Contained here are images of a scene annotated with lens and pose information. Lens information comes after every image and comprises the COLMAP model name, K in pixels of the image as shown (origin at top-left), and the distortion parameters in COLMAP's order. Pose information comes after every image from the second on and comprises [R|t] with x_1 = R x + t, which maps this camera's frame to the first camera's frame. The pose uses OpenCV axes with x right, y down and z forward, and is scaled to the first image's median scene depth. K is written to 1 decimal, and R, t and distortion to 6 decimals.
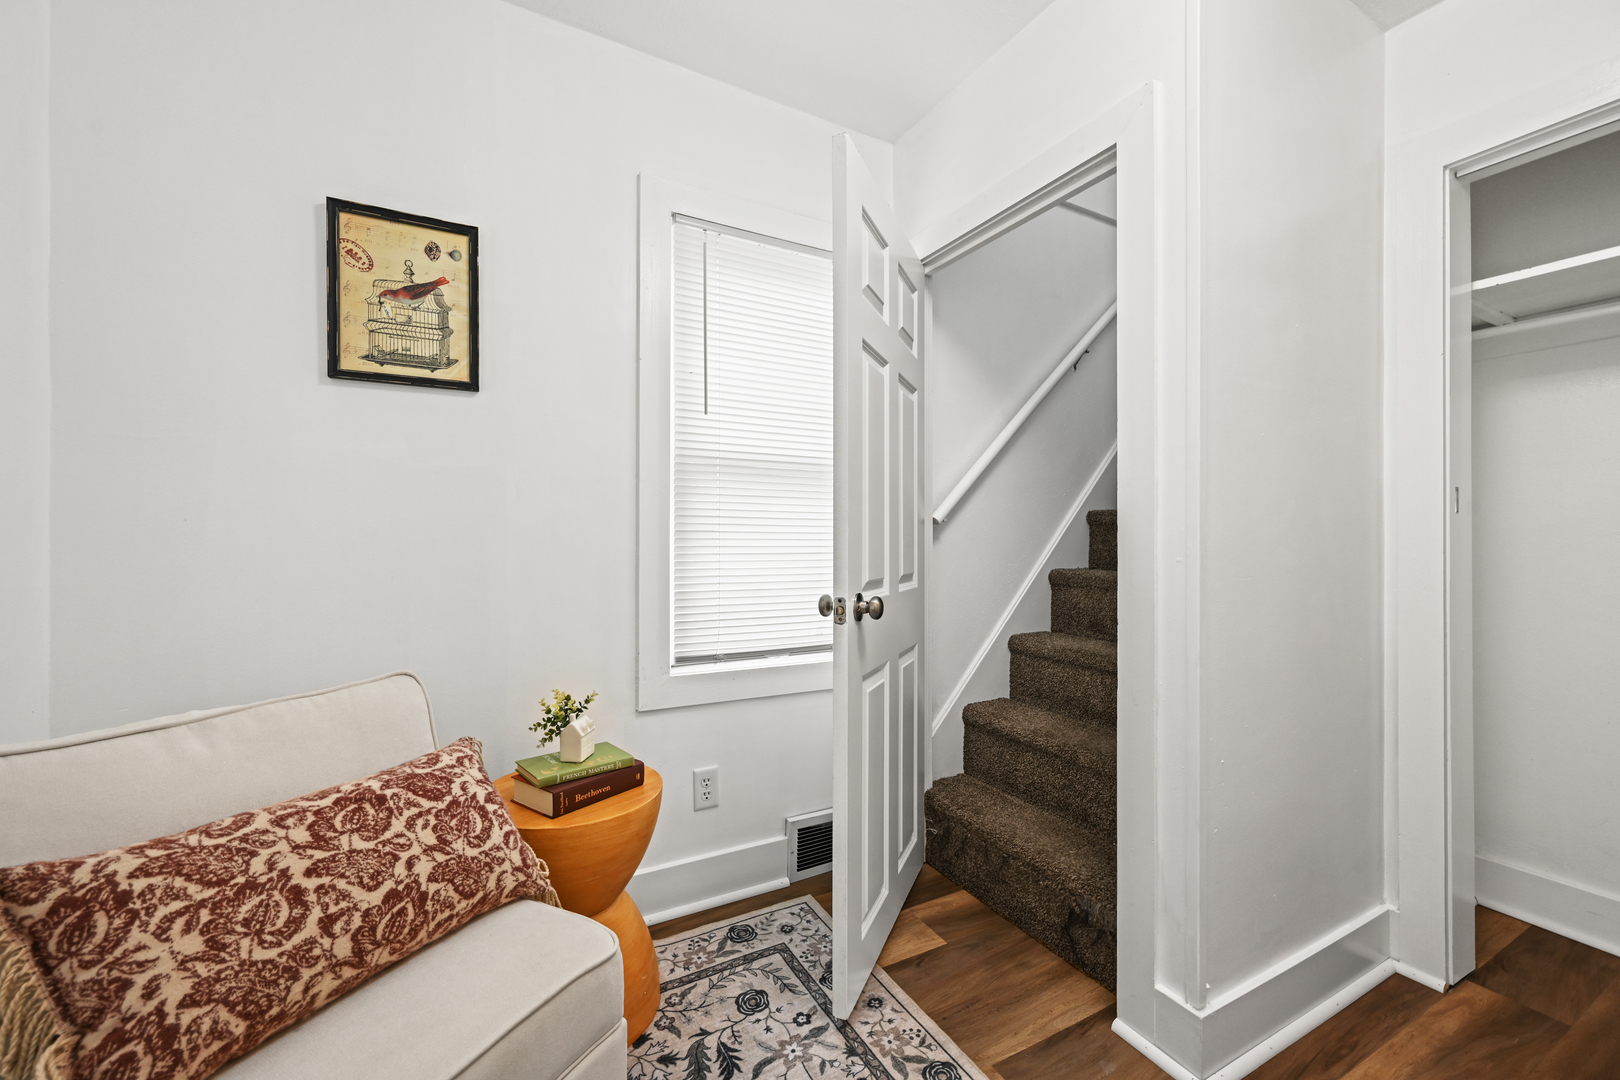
lens RADIAL K [[645.4, 0, 803.5], [0, 645.4, 542.8], [0, 0, 1]] dist [-0.001859, -0.000235]
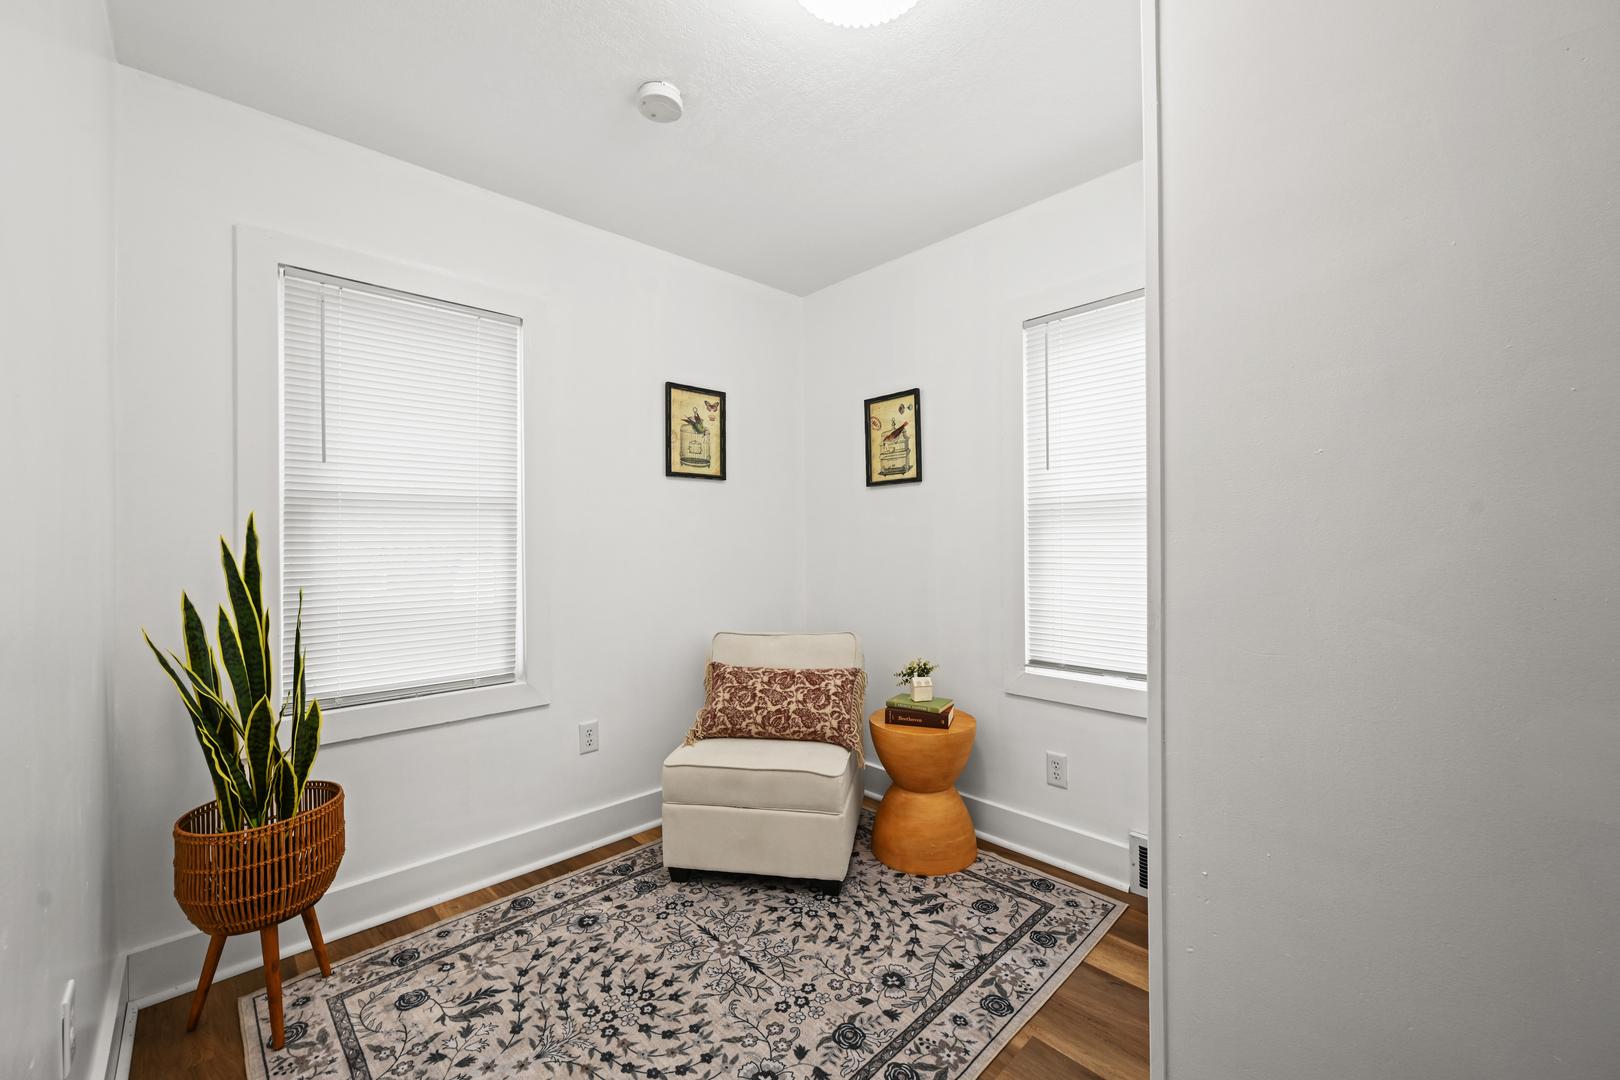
lens RADIAL K [[645.4, 0, 803.5], [0, 645.4, 542.8], [0, 0, 1]] dist [-0.001859, -0.000235]
pose [[0.250505, -0.006873, -0.968091, 1.700953], [0.011373, 0.999927, -0.004156, -0.103645], [0.968049, -0.009969, 0.250565, 0.404833]]
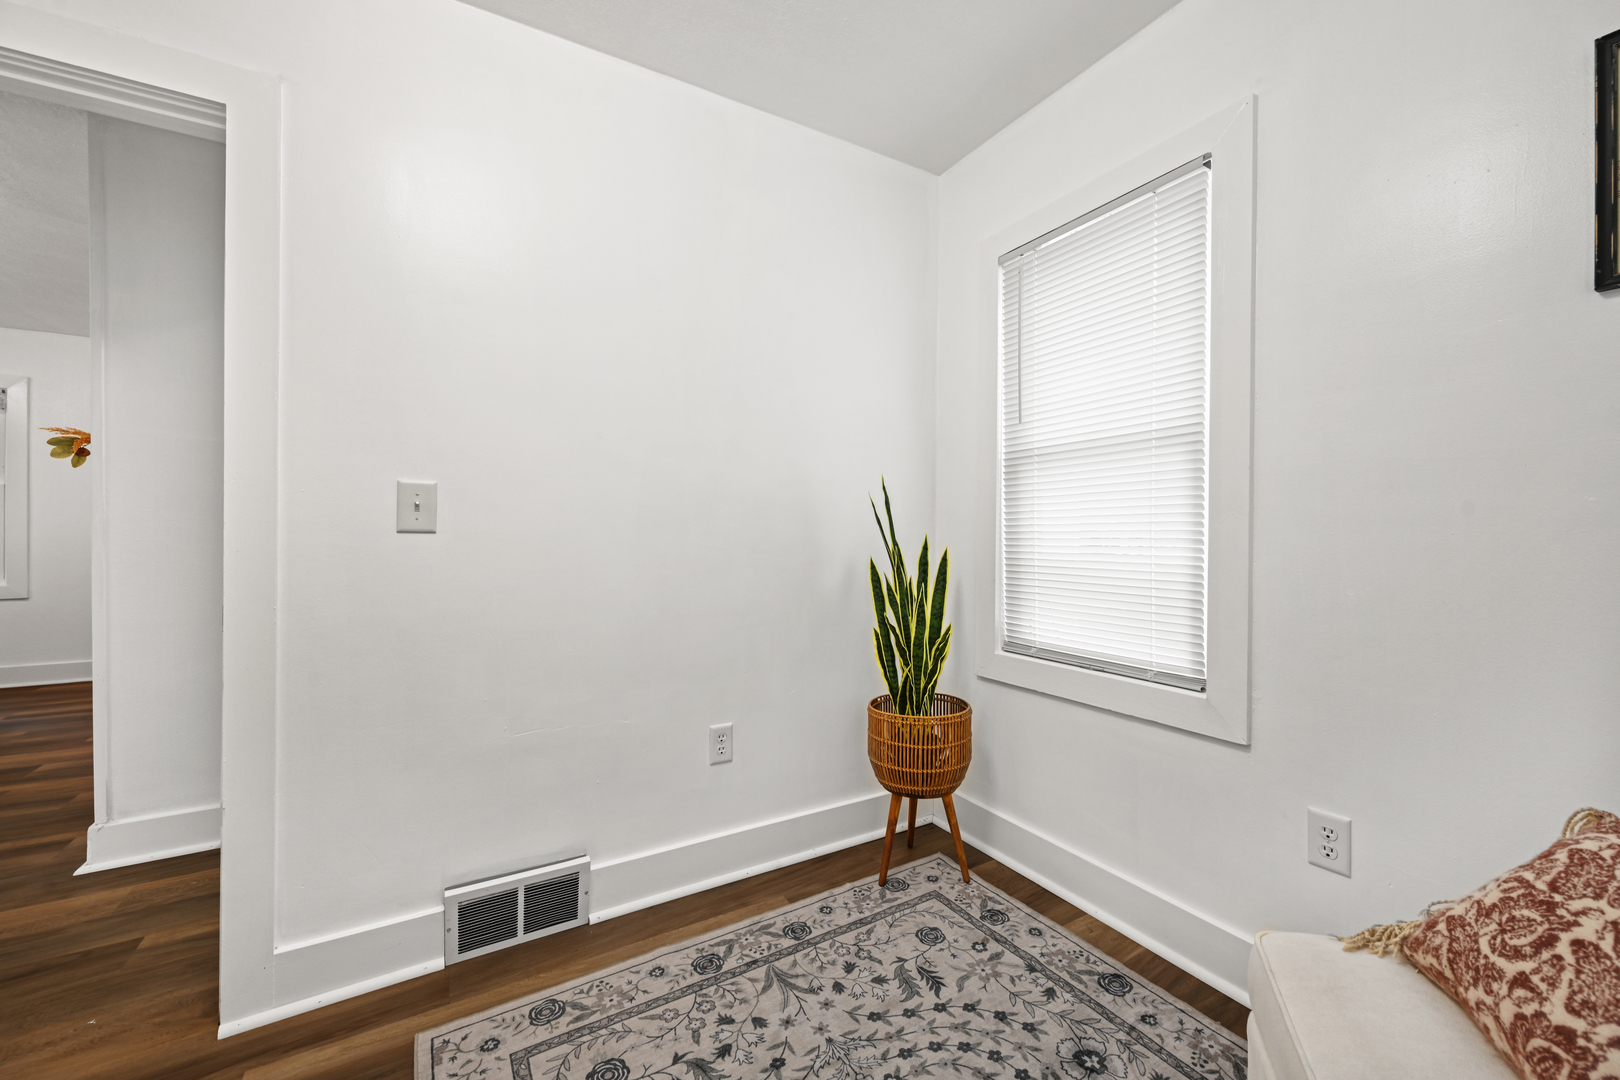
lens RADIAL K [[627.9, 0, 810.0], [0, 627.9, 540.0], [0, 0, 1]] dist [-0.000641, -0.000166]
pose [[-0.999379, -0.008108, -0.034304, 0.207117], [-0.008303, 0.999950, 0.005554, -0.000167], [0.034257, 0.005836, -0.999396, 1.487232]]
